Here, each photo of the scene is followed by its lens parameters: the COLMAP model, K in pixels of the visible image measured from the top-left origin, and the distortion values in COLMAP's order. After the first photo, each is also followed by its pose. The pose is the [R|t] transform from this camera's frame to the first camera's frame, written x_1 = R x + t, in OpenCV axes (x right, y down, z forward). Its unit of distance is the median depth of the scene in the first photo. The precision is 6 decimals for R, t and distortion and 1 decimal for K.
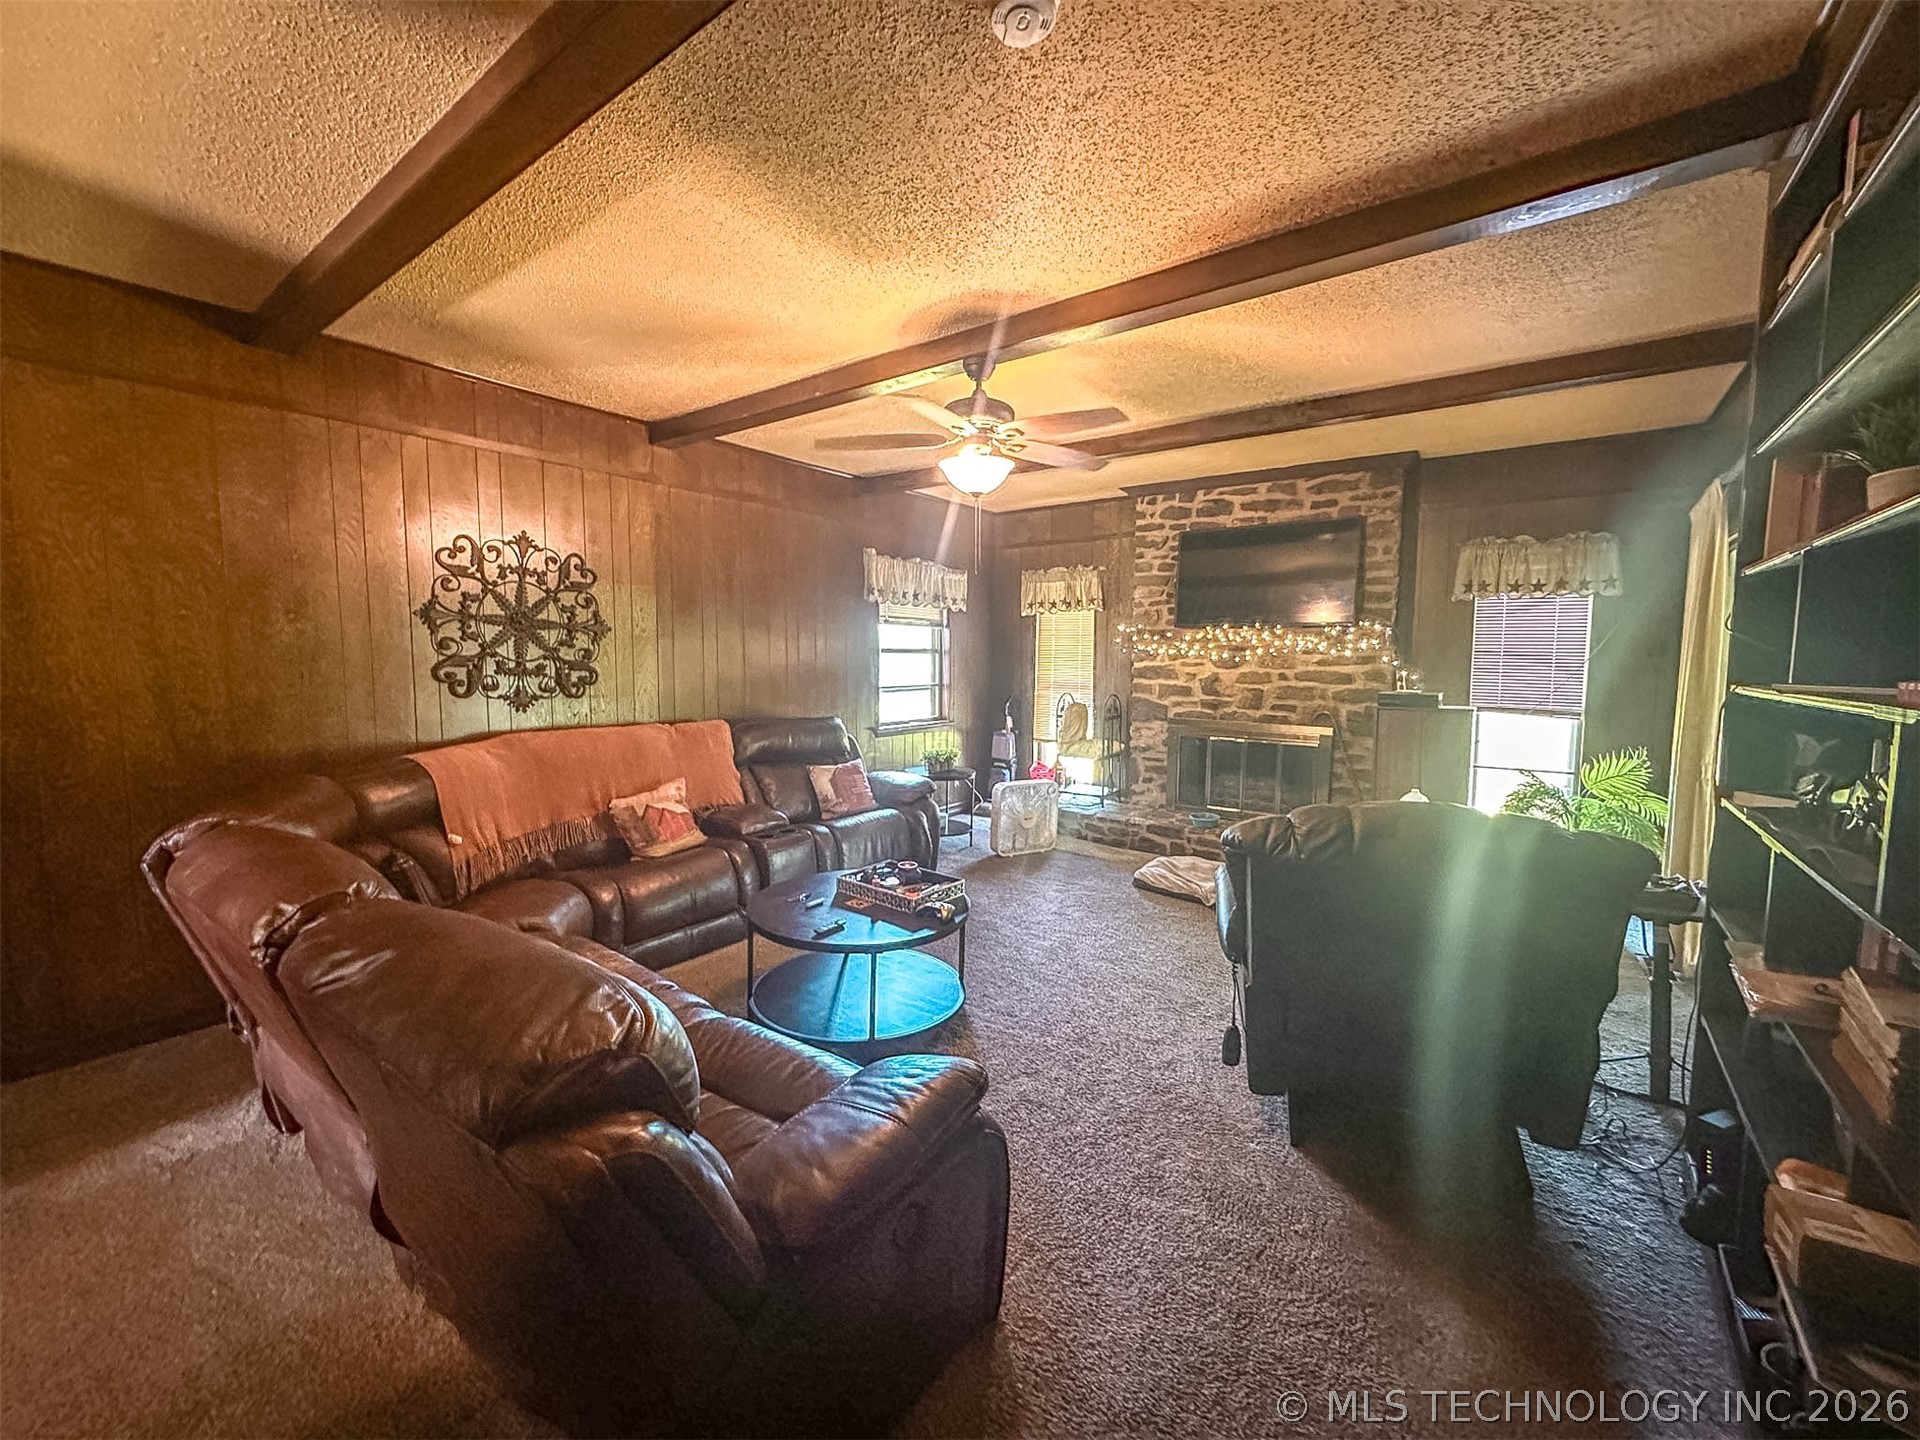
lens RADIAL K [[765.7, 0, 960.0], [0, 765.7, 720.0], [0, 0, 1]] dist [-0.005896, -0.000195]
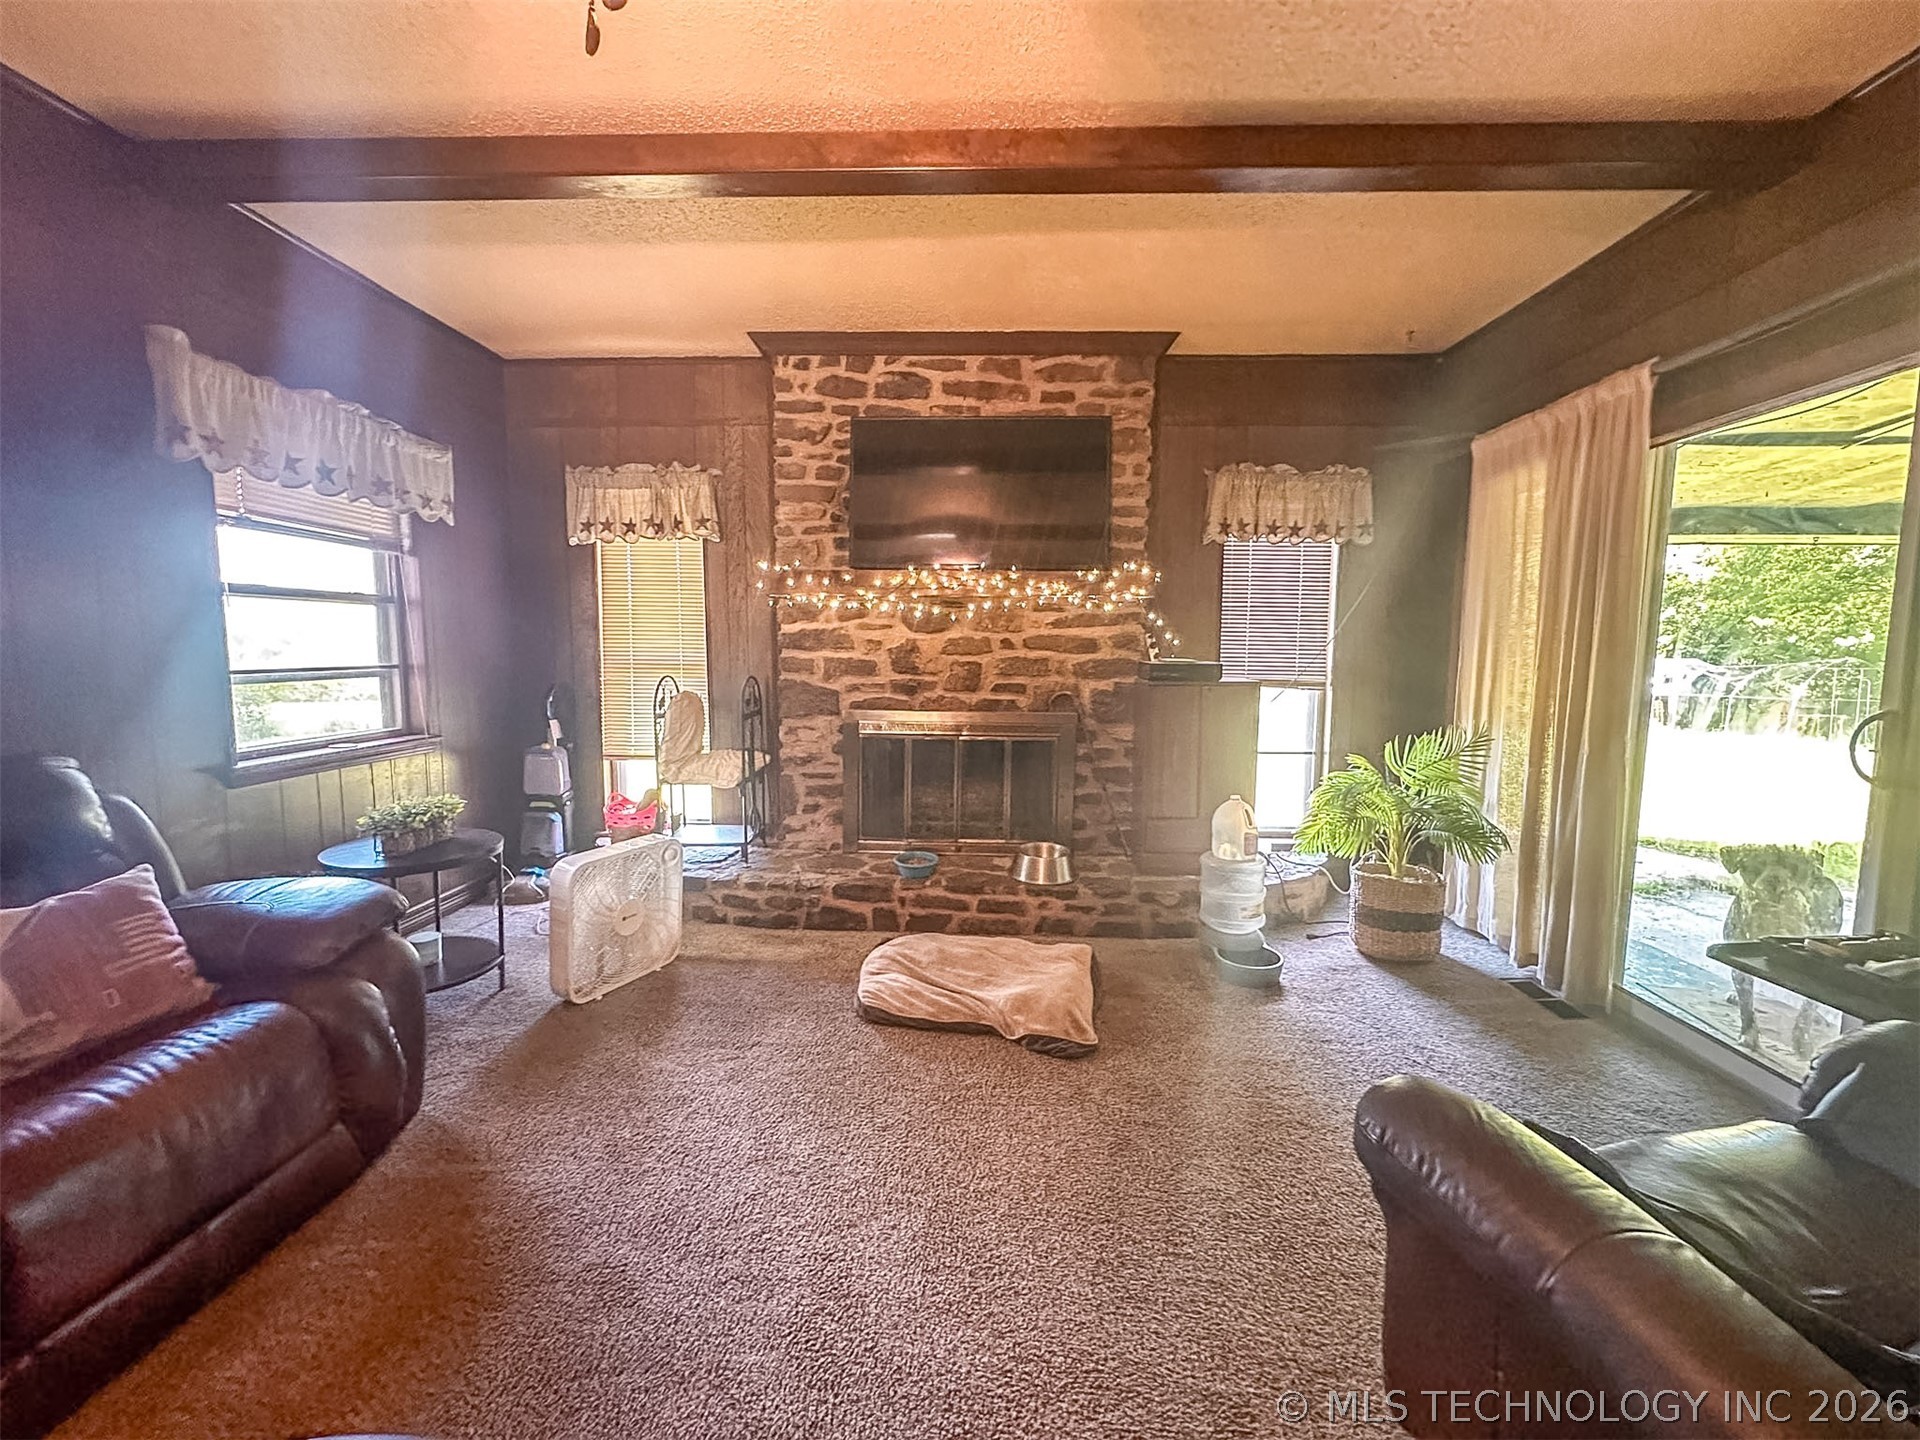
lens RADIAL K [[765.7, 0, 960.0], [0, 765.7, 720.0], [0, 0, 1]] dist [-0.005896, -0.000195]
pose [[0.823535, -0.055531, 0.564541, -0.010951], [0.045648, 0.998457, 0.031624, -0.010794], [-0.565426, -0.000273, 0.824799, 0.430007]]
